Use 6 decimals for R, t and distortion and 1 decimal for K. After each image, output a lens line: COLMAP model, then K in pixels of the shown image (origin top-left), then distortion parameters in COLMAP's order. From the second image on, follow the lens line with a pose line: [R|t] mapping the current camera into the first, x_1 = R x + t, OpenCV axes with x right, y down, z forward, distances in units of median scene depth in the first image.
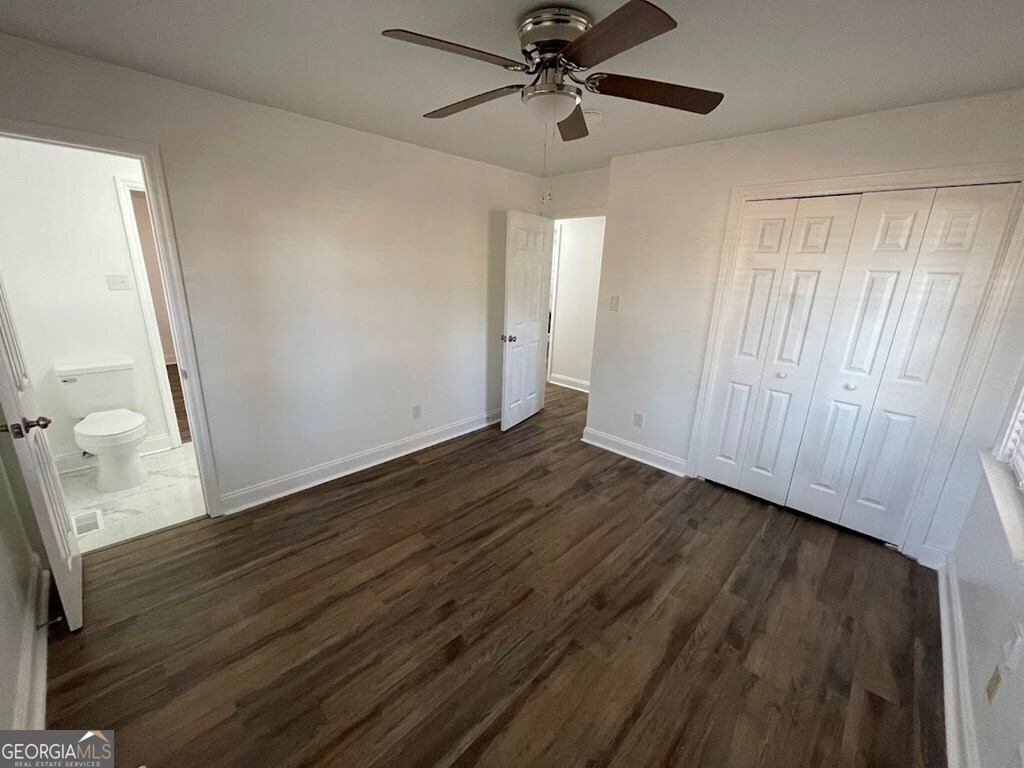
lens RADIAL K [[417.5, 0, 516.5], [0, 417.5, 382.5], [0, 0, 1]] dist [0.000280, 0.000754]
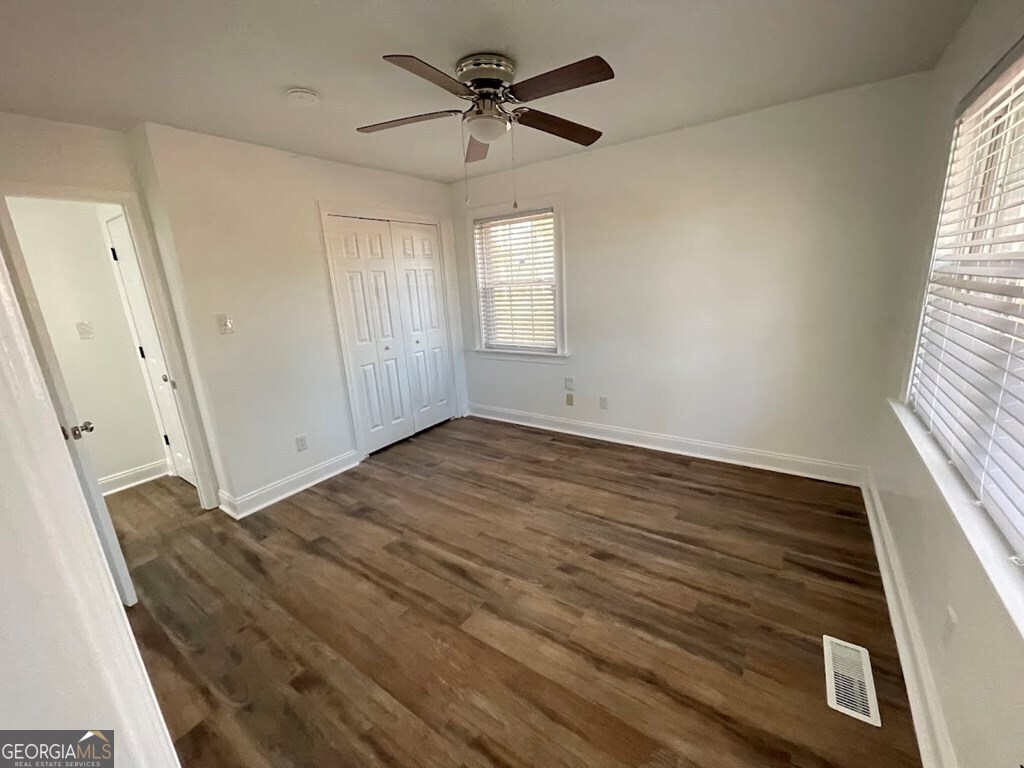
lens RADIAL K [[417.5, 0, 505.2], [0, 417.5, 385.9], [0, 0, 1]] dist [0.000280, 0.000754]
pose [[-0.153259, -0.269926, 0.950606, -0.837864], [0.312792, 0.899257, 0.305774, -0.223504], [-0.937375, 0.344205, -0.053388, 0.830715]]
